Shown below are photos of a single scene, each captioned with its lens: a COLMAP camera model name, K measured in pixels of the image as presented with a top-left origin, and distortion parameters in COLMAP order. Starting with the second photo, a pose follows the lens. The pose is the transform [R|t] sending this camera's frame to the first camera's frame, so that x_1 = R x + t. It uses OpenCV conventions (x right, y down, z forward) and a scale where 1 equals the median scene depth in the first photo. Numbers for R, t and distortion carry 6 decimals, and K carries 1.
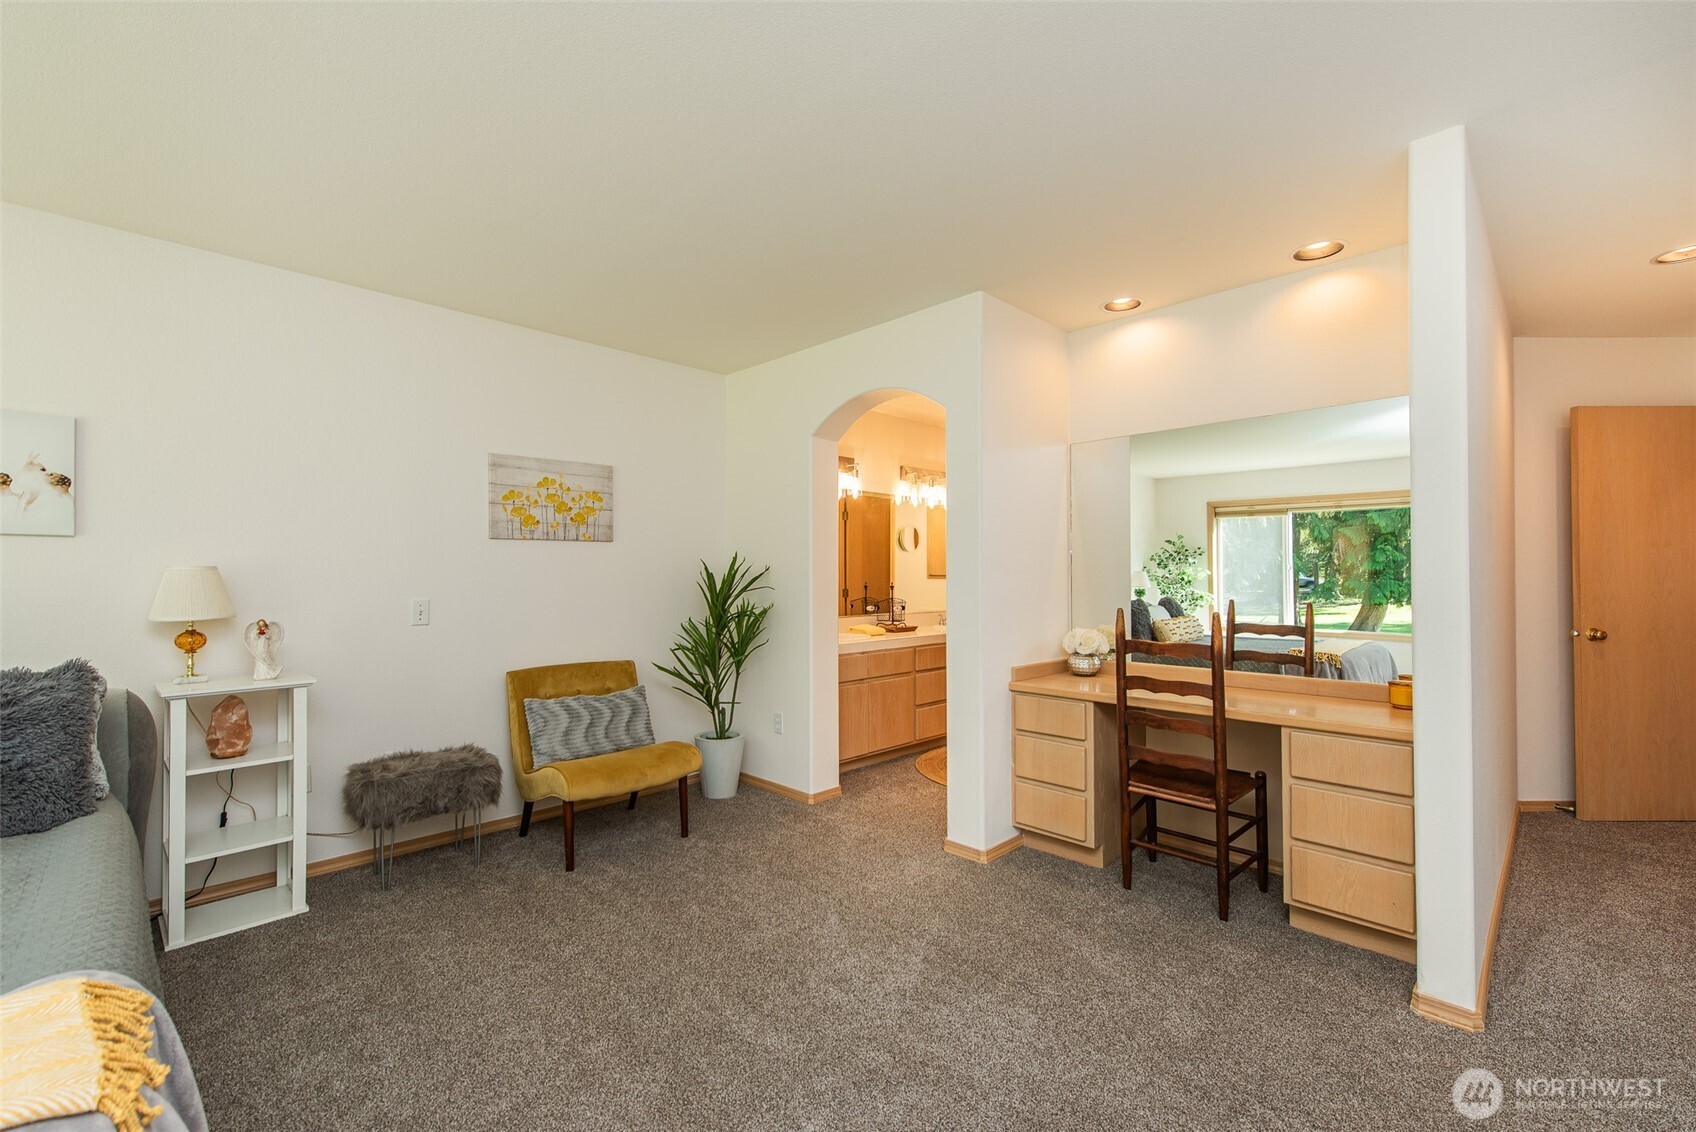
lens RADIAL K [[695.6, 0, 841.0], [0, 695.6, 571.3], [0, 0, 1]] dist [0.003858, 0.000036]
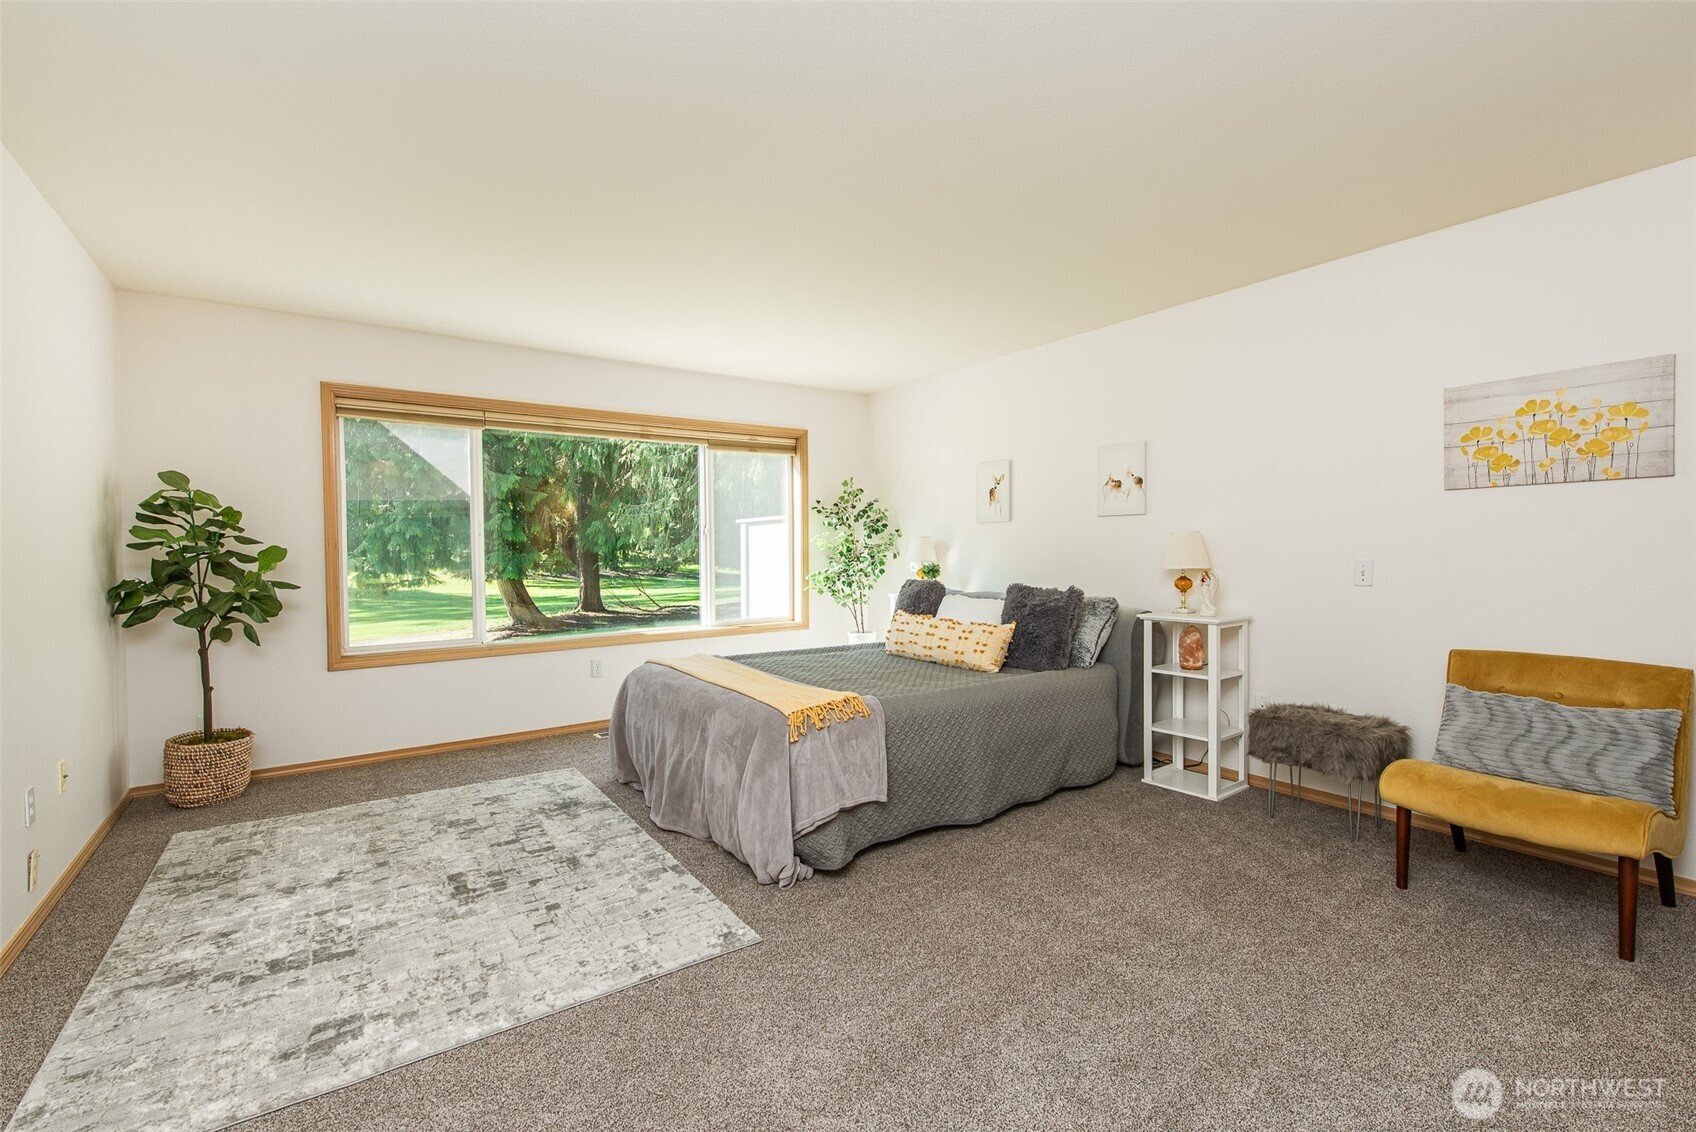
lens RADIAL K [[713.9, 0, 845.2], [0, 713.9, 563.4], [0, 0, 1]] dist [-0.001855, -0.002123]
pose [[-0.141185, 0.031608, -0.989478, 0.455414], [0.024675, 0.999292, 0.028400, -0.000558], [0.989676, -0.020405, -0.141865, 0.394590]]
